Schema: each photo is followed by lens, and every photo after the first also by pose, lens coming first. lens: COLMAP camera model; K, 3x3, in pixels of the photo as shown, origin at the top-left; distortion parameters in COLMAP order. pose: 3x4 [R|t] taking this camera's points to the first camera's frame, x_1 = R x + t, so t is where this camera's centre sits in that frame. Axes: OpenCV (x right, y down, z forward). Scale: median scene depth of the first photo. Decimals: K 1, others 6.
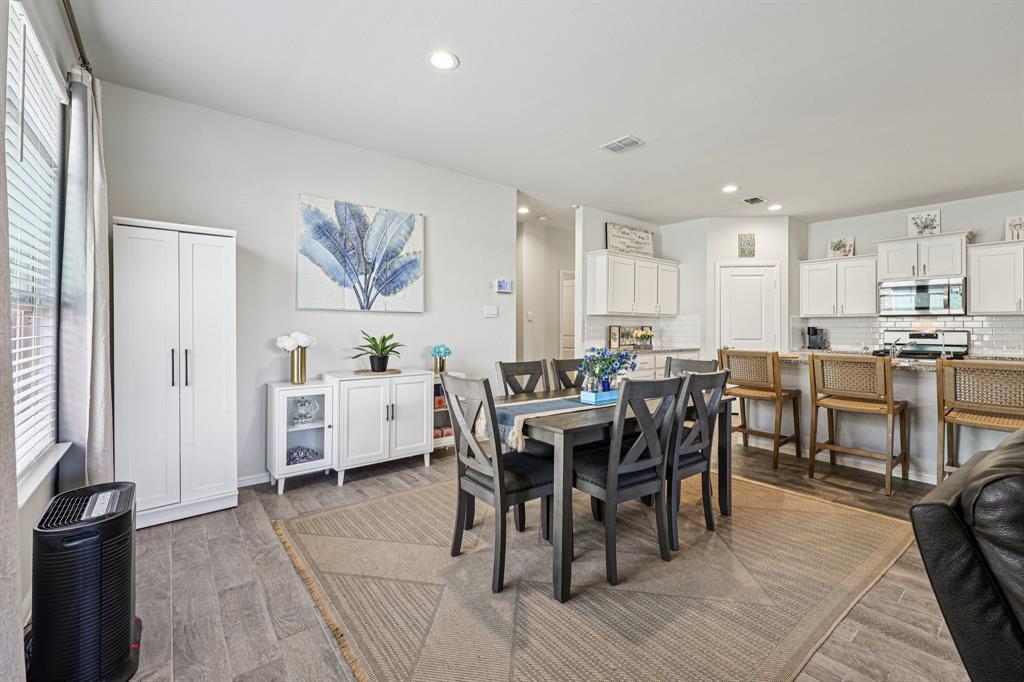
lens RADIAL K [[429.8, 0, 514.0], [0, 429.8, 325.0], [0, 0, 1]] dist [0.001709, -0.000371]
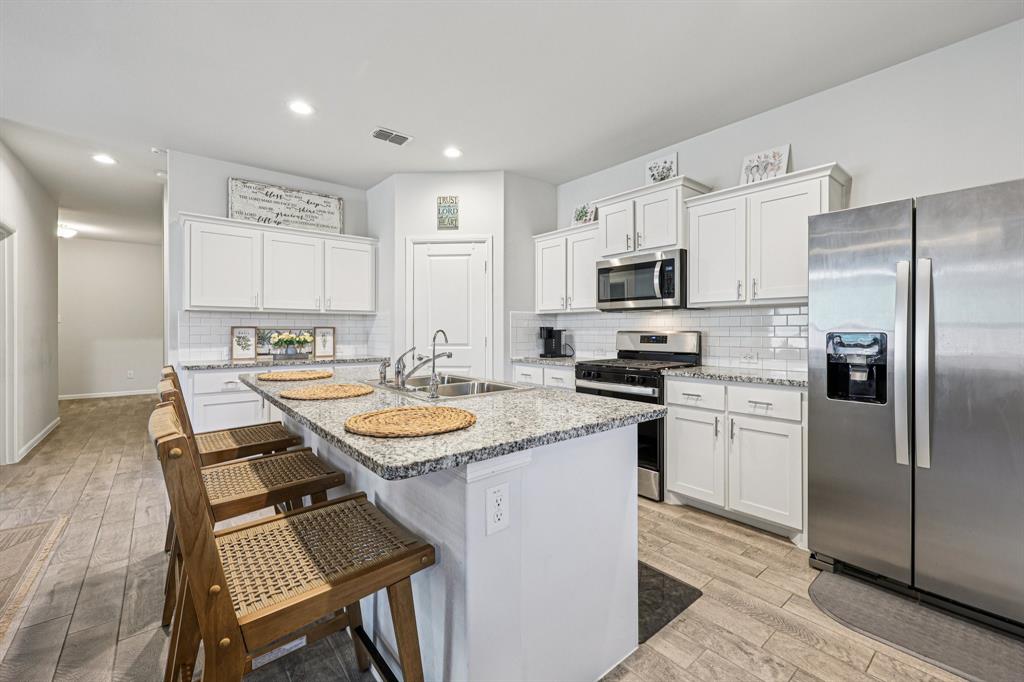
lens RADIAL K [[429.8, 0, 515.0], [0, 429.8, 331.0], [0, 0, 1]] dist [0.001709, -0.000371]
pose [[0.999811, -0.005674, 0.018576, 0.948589], [0.005555, 0.999964, 0.006464, 0.009019], [-0.018612, -0.006360, 0.999807, 0.427787]]
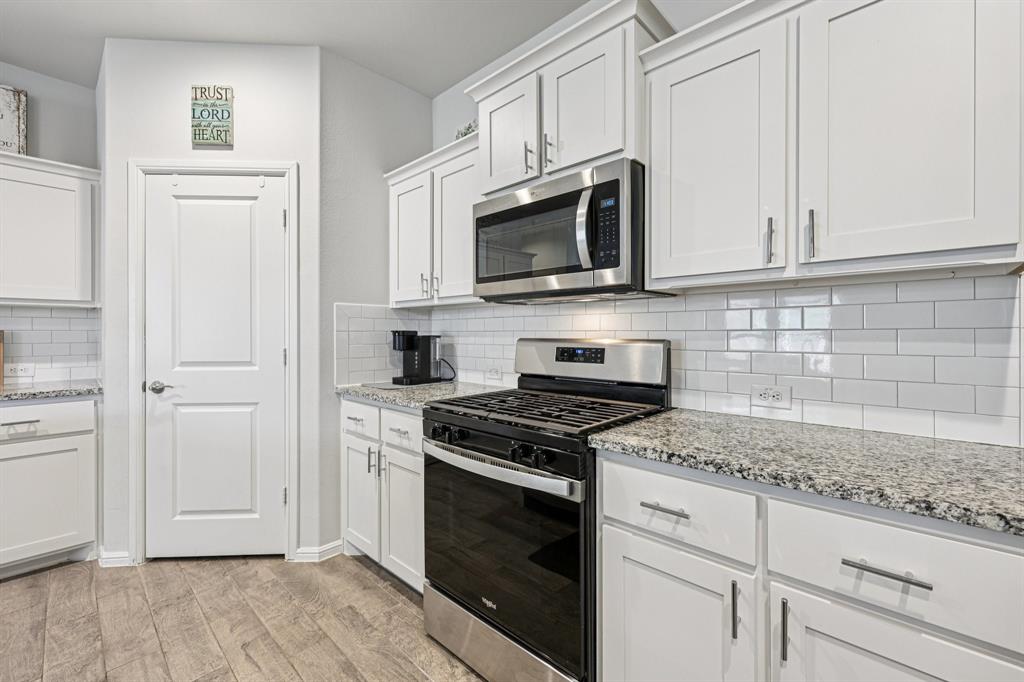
lens RADIAL K [[429.8, 0, 514.9], [0, 429.8, 333.6], [0, 0, 1]] dist [0.001709, -0.000371]
pose [[0.989833, -0.005130, 0.142139, 1.118316], [0.004439, 0.999977, 0.005178, 0.008193], [-0.142162, -0.004494, 0.989833, 0.868357]]
